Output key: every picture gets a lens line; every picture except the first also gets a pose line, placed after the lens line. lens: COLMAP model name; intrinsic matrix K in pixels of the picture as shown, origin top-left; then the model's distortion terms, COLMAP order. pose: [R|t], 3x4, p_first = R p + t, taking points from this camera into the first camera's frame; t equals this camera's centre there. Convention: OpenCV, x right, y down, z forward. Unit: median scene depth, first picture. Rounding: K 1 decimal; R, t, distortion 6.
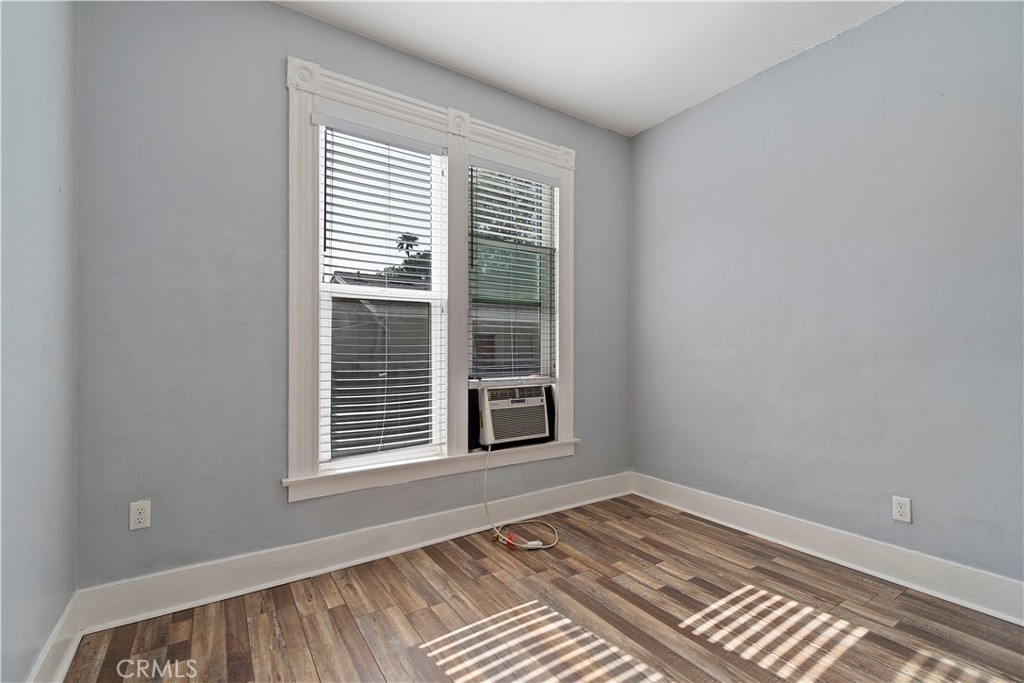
lens RADIAL K [[458.4, 0, 513.1], [0, 458.4, 343.8], [0, 0, 1]] dist [-0.003014, 0.000232]
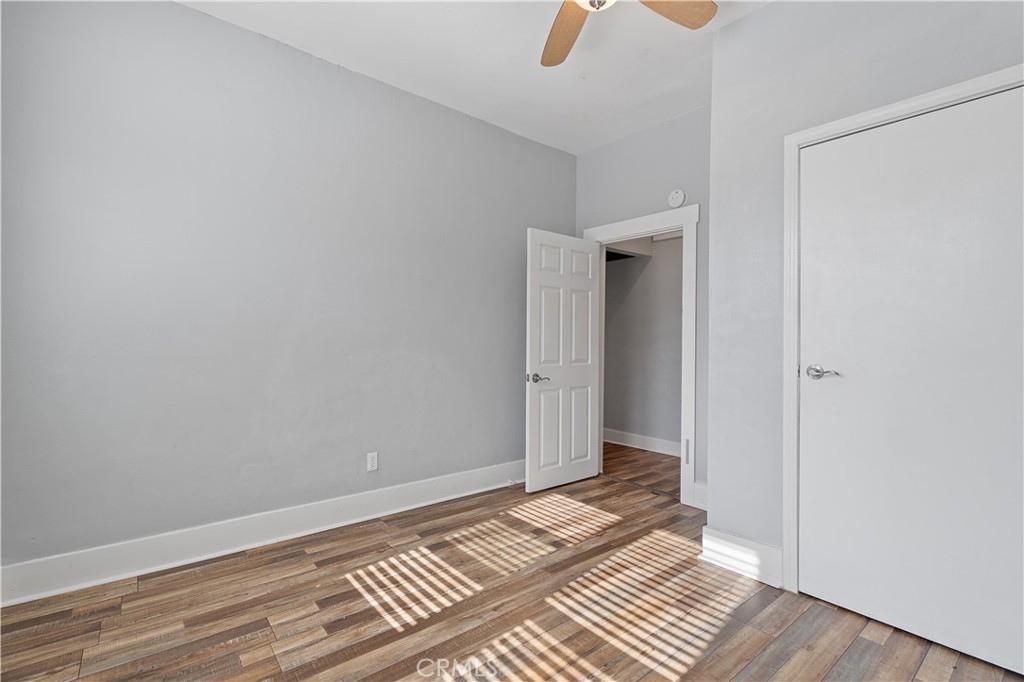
lens RADIAL K [[458.4, 0, 510.0], [0, 458.4, 342.6], [0, 0, 1]] dist [-0.003014, 0.000232]
pose [[-0.089760, -0.003927, 0.995956, -0.571542], [-0.022044, 0.999755, 0.001955, 0.006046], [-0.995719, -0.021779, -0.089825, 0.824091]]
